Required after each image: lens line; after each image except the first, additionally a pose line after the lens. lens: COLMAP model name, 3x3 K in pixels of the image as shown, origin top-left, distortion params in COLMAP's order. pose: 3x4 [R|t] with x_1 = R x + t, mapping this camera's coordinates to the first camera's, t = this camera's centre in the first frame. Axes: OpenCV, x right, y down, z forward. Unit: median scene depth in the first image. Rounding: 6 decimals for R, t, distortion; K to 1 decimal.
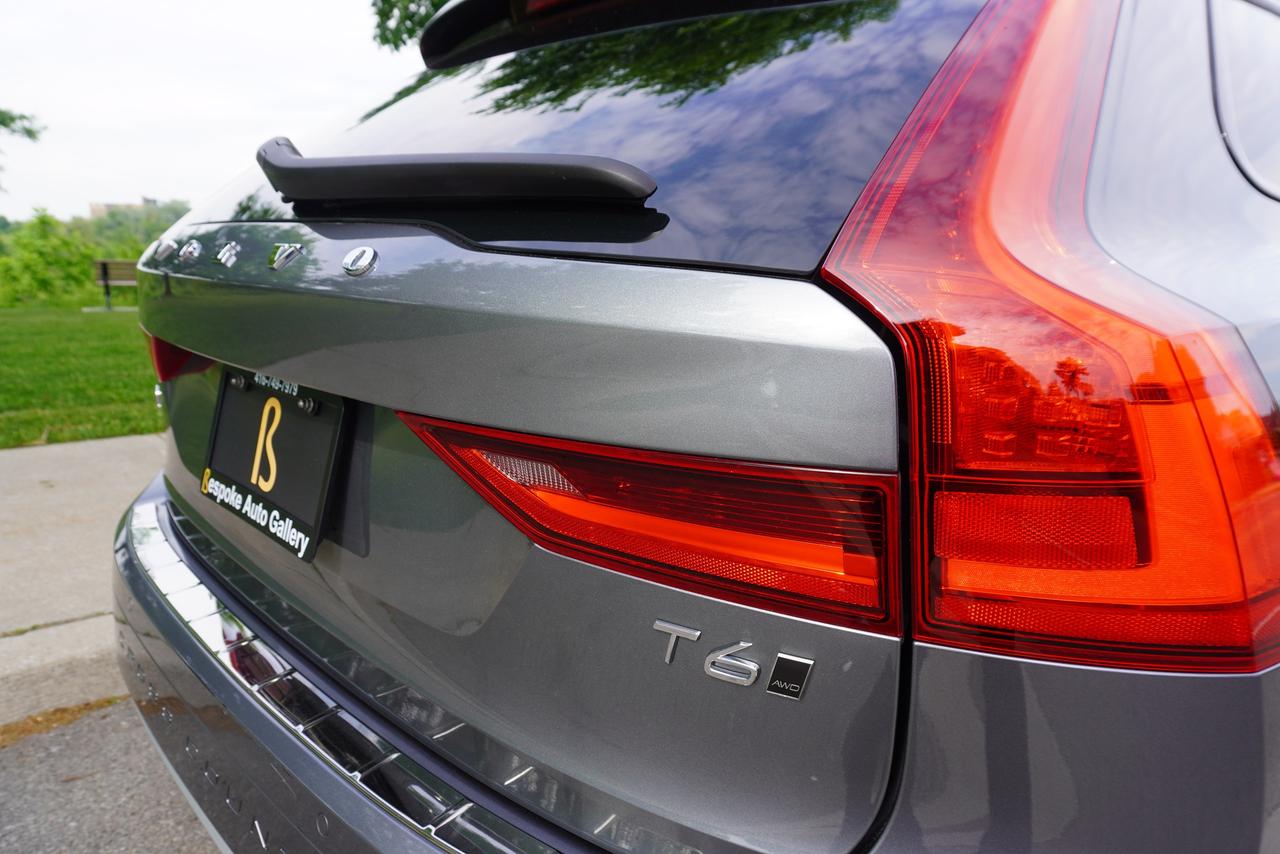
lens RADIAL K [[853.6, 0, 640.4], [0, 853.6, 422.4], [0, 0, 1]] dist [-0.042859, 0.024274]
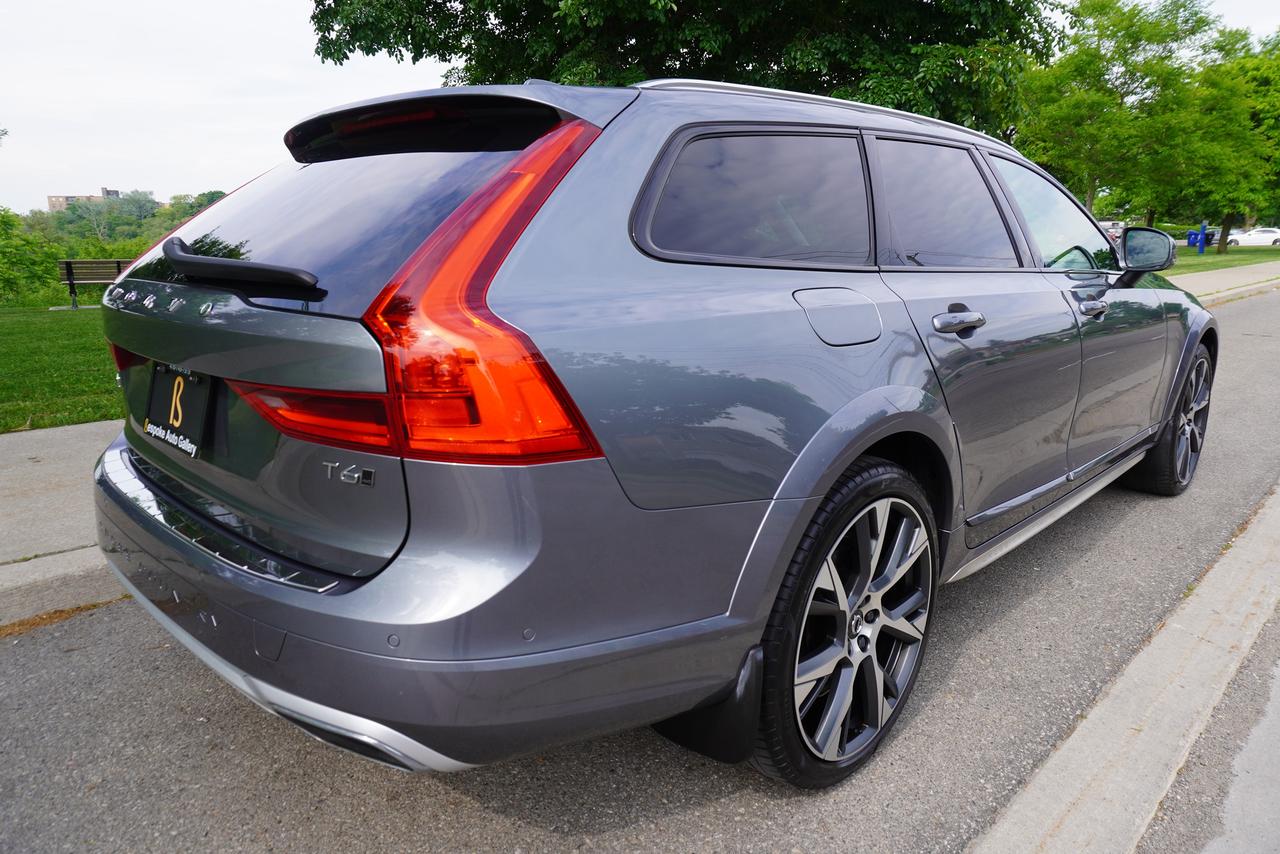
lens RADIAL K [[853.6, 0, 647.5], [0, 853.6, 426.4], [0, 0, 1]] dist [-0.042859, 0.024274]
pose [[0.999090, -0.029254, 0.031038, 0.244285], [0.028431, 0.999241, 0.026631, 0.027387], [-0.031794, -0.025724, 0.999163, -0.406216]]
